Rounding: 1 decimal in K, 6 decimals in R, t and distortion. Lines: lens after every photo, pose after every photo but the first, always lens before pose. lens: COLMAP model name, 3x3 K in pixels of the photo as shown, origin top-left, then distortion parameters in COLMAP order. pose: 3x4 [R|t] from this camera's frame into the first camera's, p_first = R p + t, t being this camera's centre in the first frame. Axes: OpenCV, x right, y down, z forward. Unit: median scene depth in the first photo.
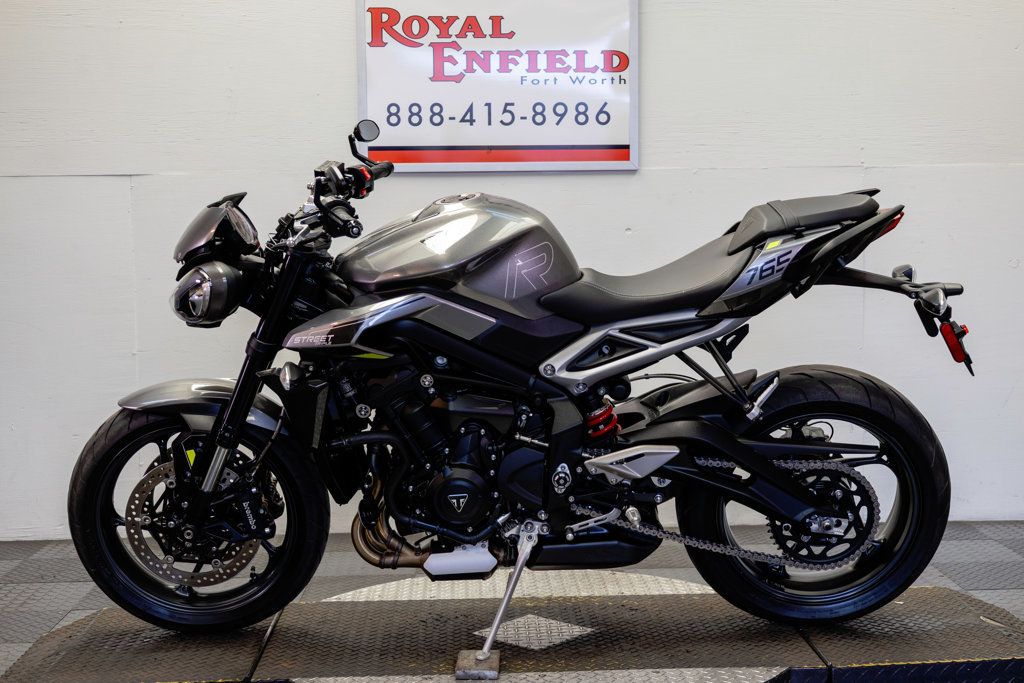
lens RADIAL K [[1488.9, 0, 513.7], [0, 1488.9, 346.8], [0, 0, 1]] dist [0.023882, 0.000000]
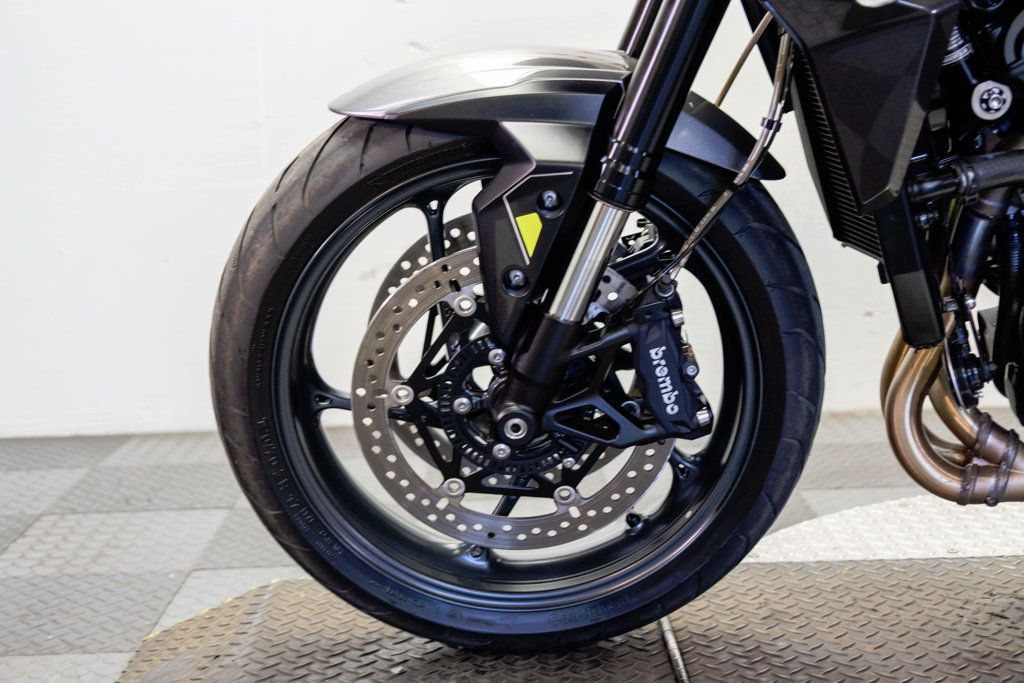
lens RADIAL K [[1488.9, 0, 522.4], [0, 1488.9, 337.3], [0, 0, 1]] dist [0.023882, 0.000000]
pose [[0.999711, -0.013581, -0.019818, -0.205025], [0.015033, 0.997064, 0.075086, 0.069926], [0.018740, -0.075362, 0.996980, 0.592283]]
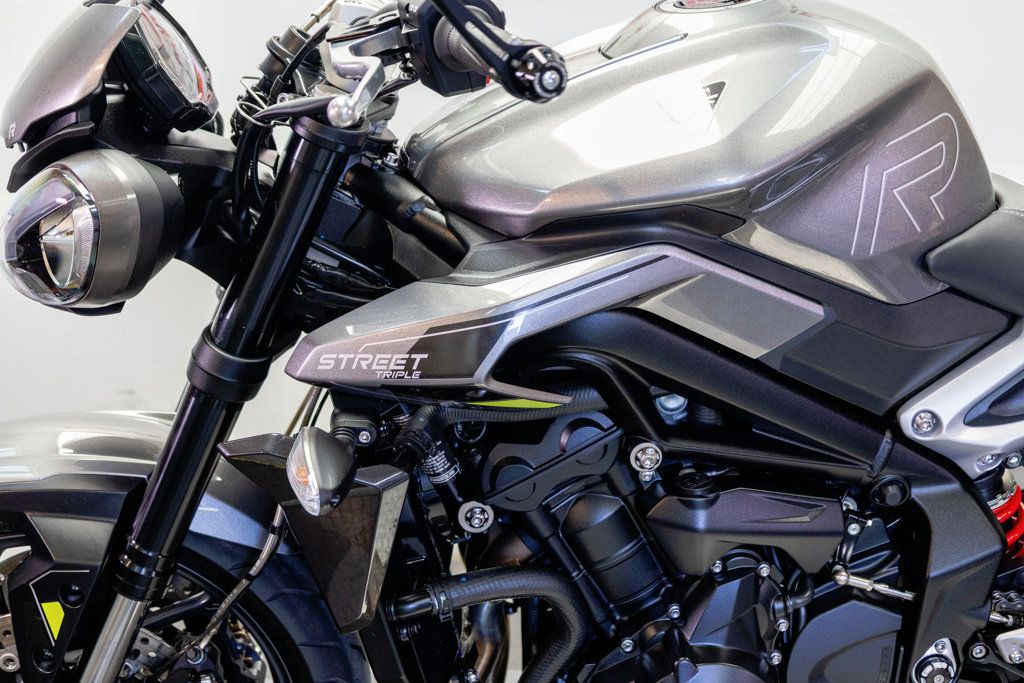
lens RADIAL K [[1488.9, 0, 515.5], [0, 1488.9, 342.9], [0, 0, 1]] dist [0.023882, 0.000000]
pose [[0.997689, 0.008211, 0.067442, -0.113756], [-0.015443, 0.994095, 0.107413, -0.047639], [-0.066162, -0.108207, 0.991924, 0.571576]]
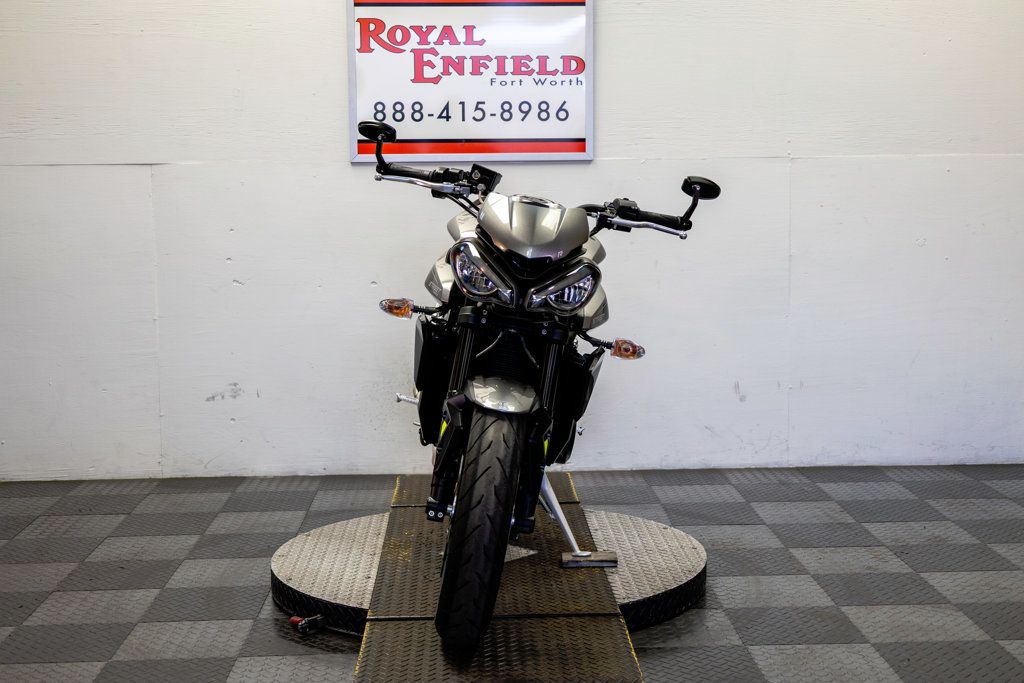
lens RADIAL K [[1488.9, 0, 519.0], [0, 1488.9, 347.5], [0, 0, 1]] dist [0.023882, 0.000000]
pose [[0.999996, 0.002729, -0.001199, 0.042006], [-0.002684, 0.999340, 0.036233, -0.023718], [0.001298, -0.036229, 0.999343, -0.226090]]
